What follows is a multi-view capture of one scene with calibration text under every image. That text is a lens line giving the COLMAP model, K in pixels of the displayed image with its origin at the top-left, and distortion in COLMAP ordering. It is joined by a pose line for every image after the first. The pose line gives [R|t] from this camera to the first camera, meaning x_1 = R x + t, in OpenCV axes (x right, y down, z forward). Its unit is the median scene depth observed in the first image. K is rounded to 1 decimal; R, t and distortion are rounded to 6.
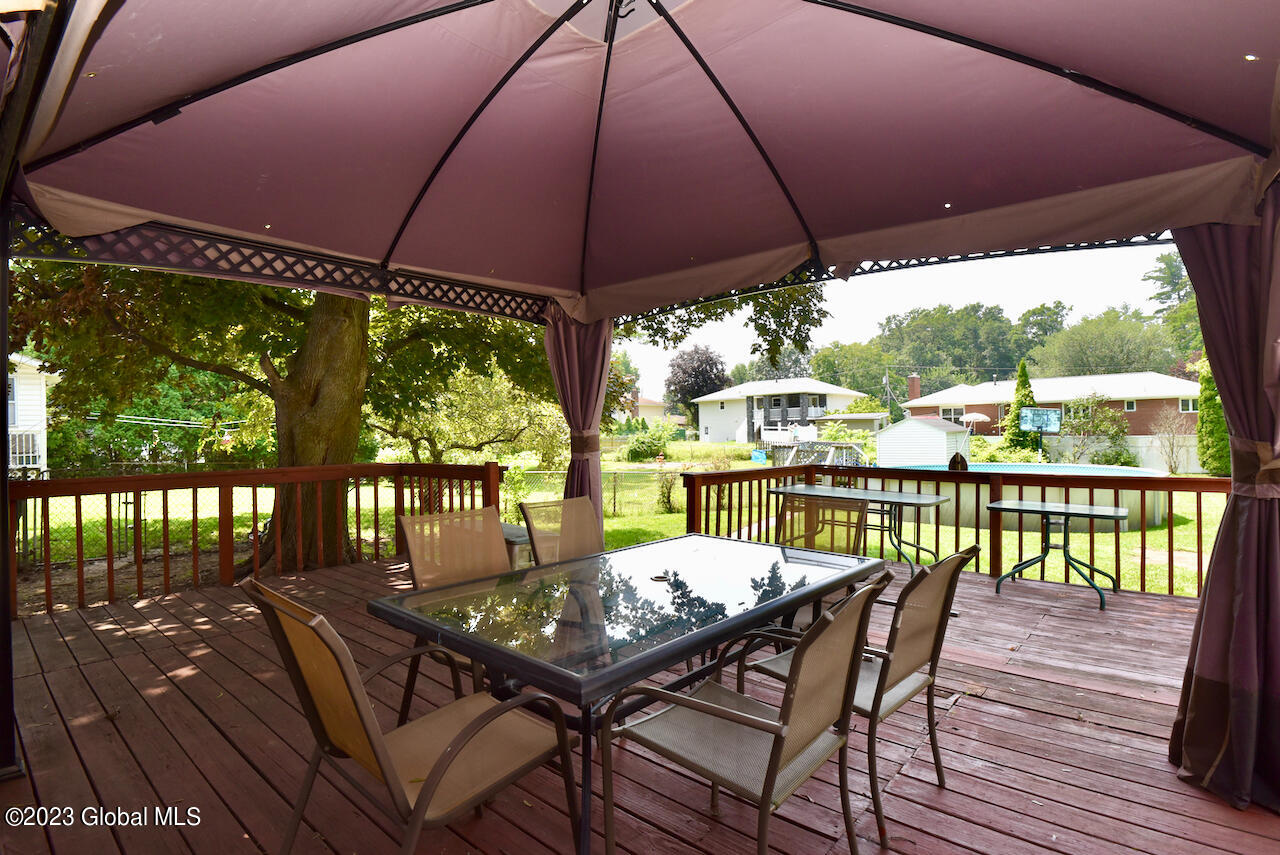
lens RADIAL K [[629.9, 0, 633.7], [0, 629.9, 428.2], [0, 0, 1]] dist [-0.031703, -0.000583]
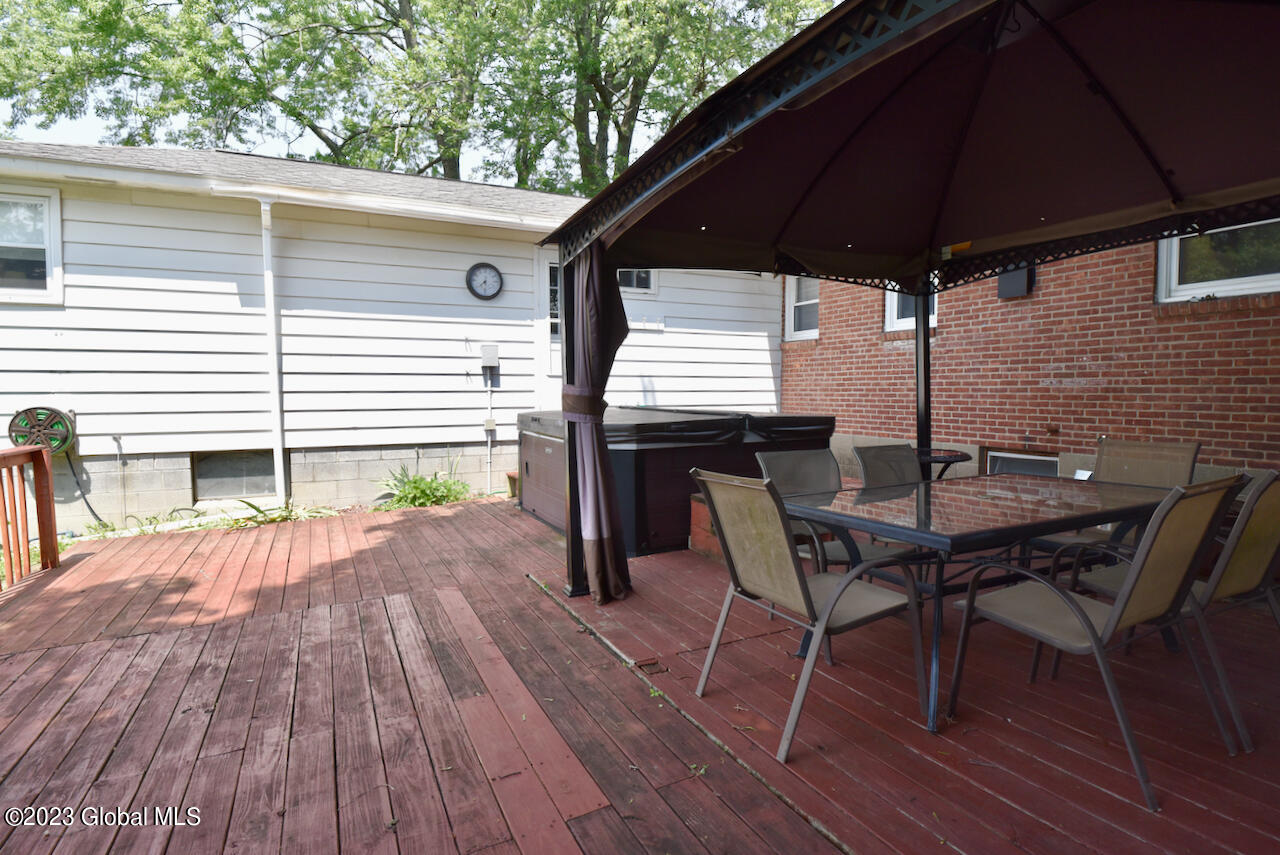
lens RADIAL K [[644.5, 0, 638.1], [0, 644.5, 424.2], [0, 0, 1]] dist [-0.031635, -0.000785]
pose [[-0.926551, 0.004846, 0.376137, 0.017053], [0.021020, 0.999022, 0.038909, 0.003567], [-0.375581, 0.043957, -0.925747, 0.198876]]
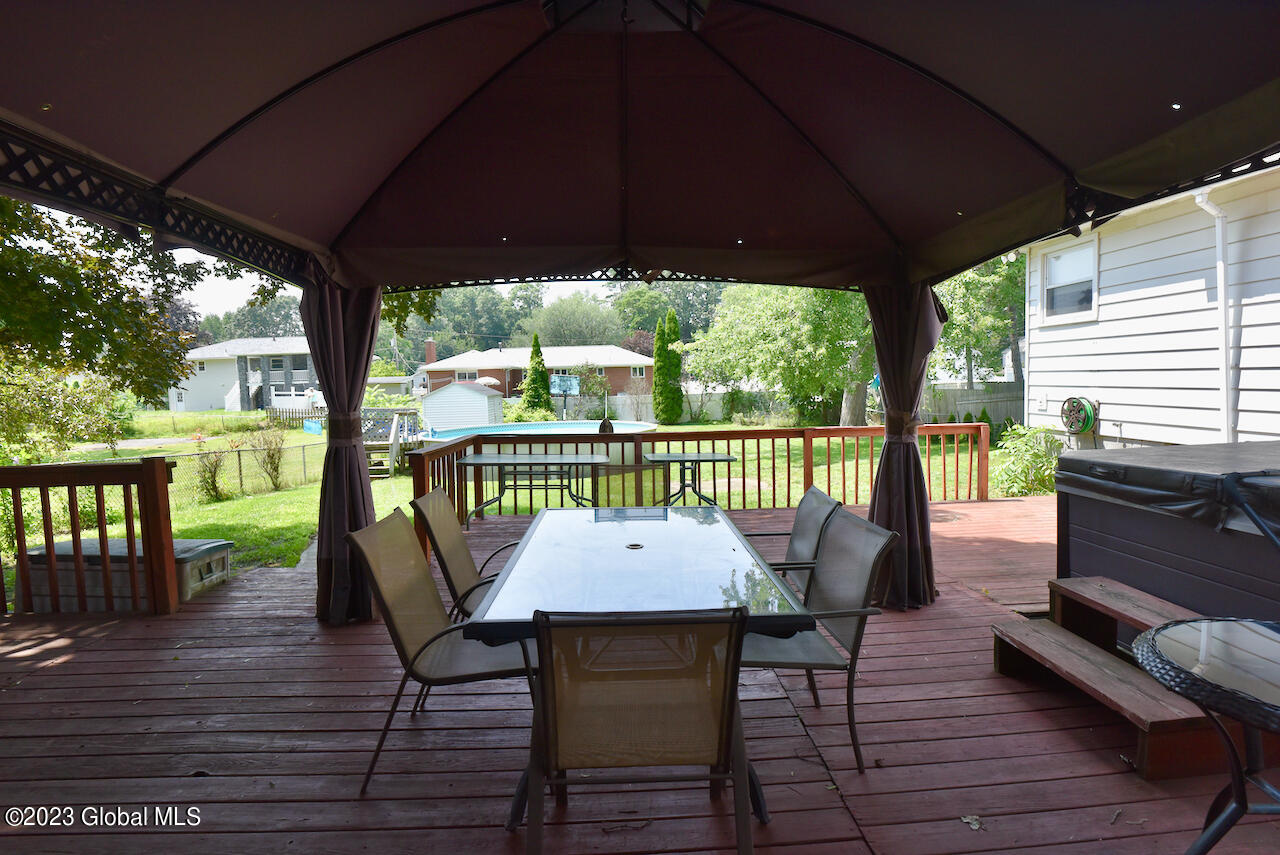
lens RADIAL K [[635.0, 0, 646.3], [0, 635.0, 426.9], [0, 0, 1]] dist [-0.021929, -0.006031]
pose [[0.709248, -0.050324, 0.703160, -0.065709], [0.009683, 0.998050, 0.061661, -0.004311], [-0.704892, -0.036924, 0.708353, 0.015459]]
